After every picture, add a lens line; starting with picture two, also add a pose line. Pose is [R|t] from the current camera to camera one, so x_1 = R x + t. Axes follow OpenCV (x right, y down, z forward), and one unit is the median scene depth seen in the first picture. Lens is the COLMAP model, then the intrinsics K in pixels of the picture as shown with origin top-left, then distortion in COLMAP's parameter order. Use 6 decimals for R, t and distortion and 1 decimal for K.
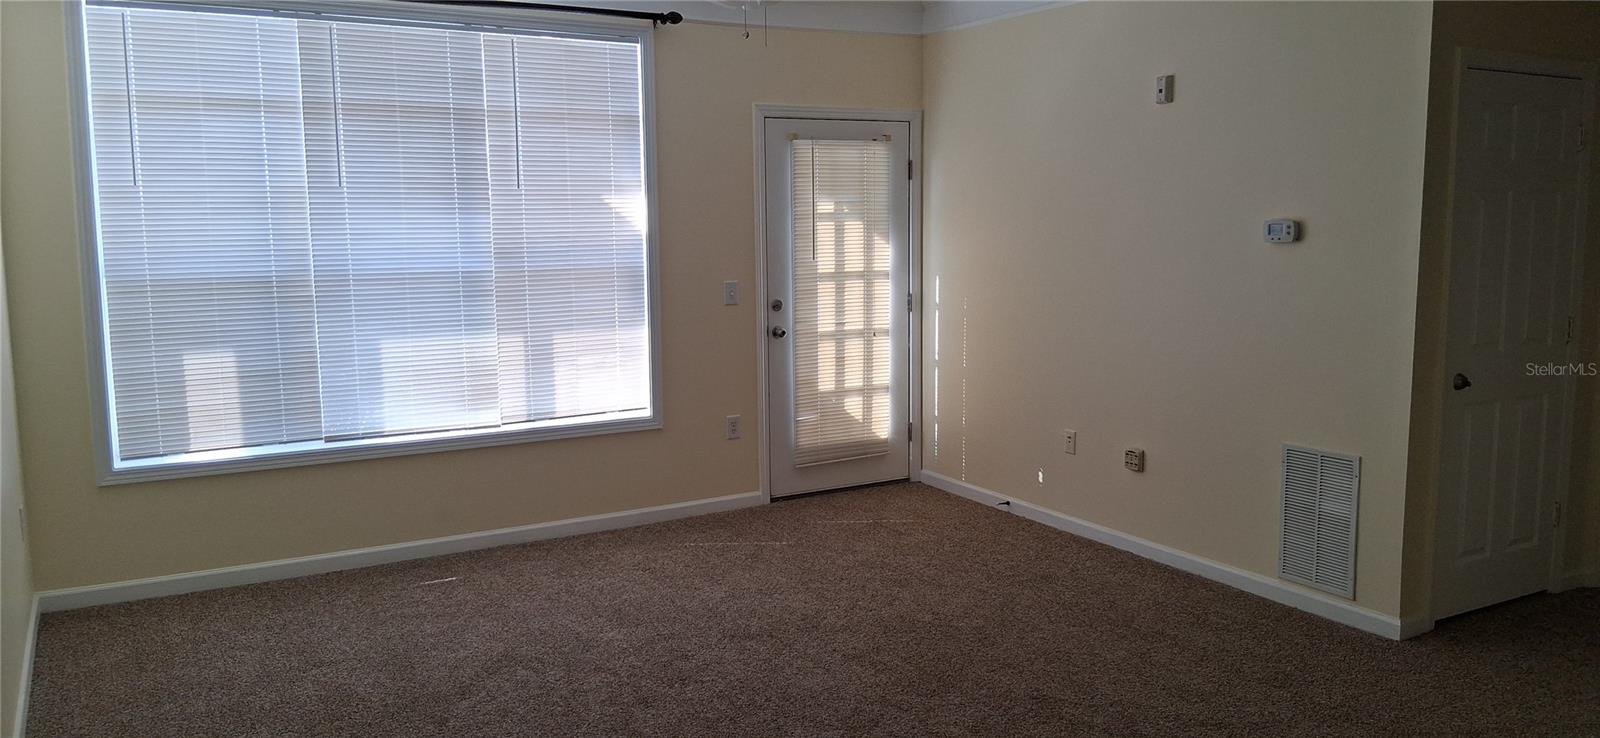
lens RADIAL K [[1219.2, 0, 800.0], [0, 1219.2, 369.0], [0, 0, 1]] dist [0.145359, -0.241029]
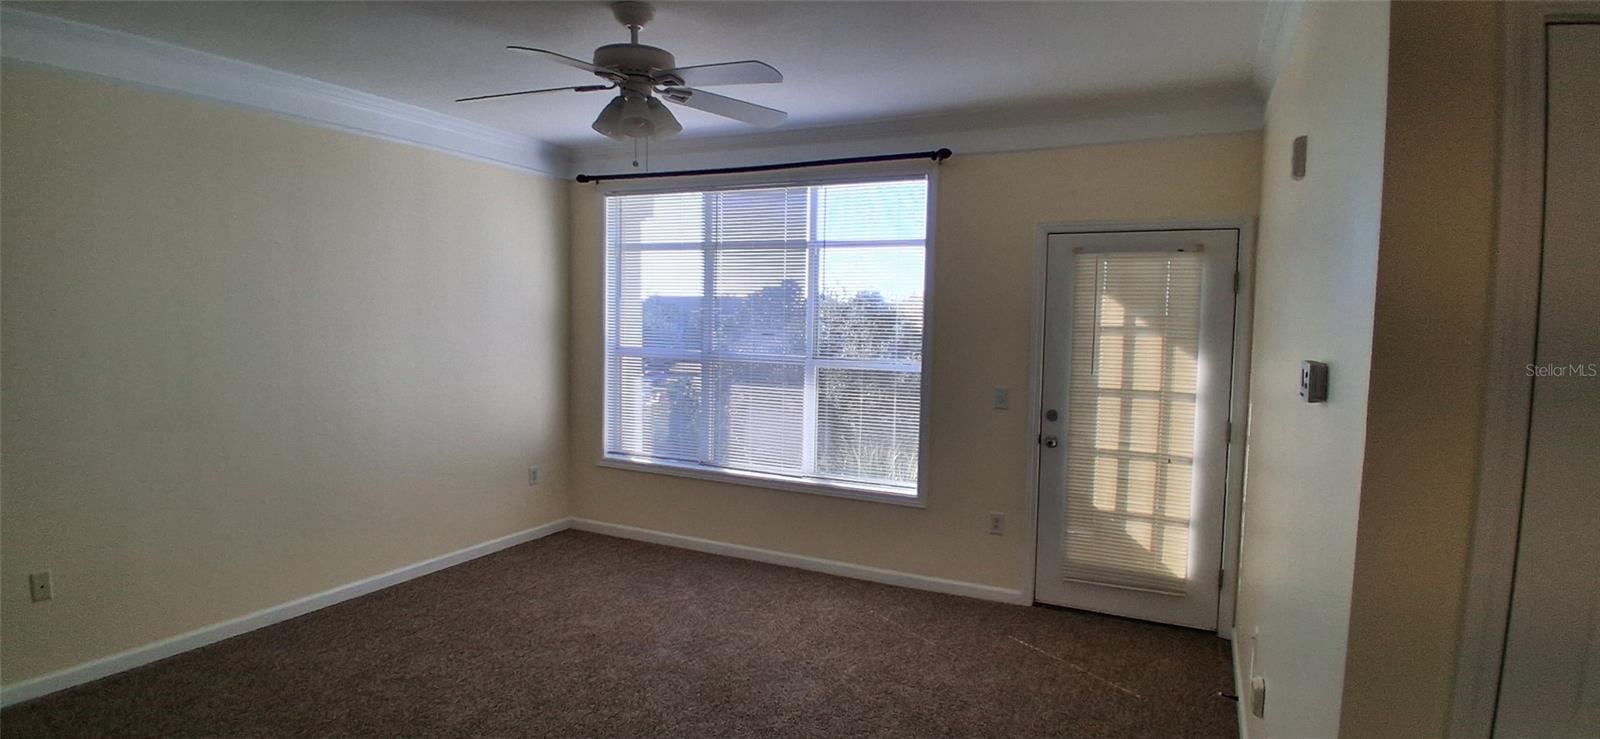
lens RADIAL K [[803.7, 0, 800.0], [0, 803.7, 369.5], [0, 0, 1]] dist [0.000324, -0.051986]
pose [[0.553167, 0.075185, -0.829671, 0.409062], [-0.132056, 0.991241, 0.001781, -0.062039], [0.822537, 0.108578, 0.558250, 0.440228]]
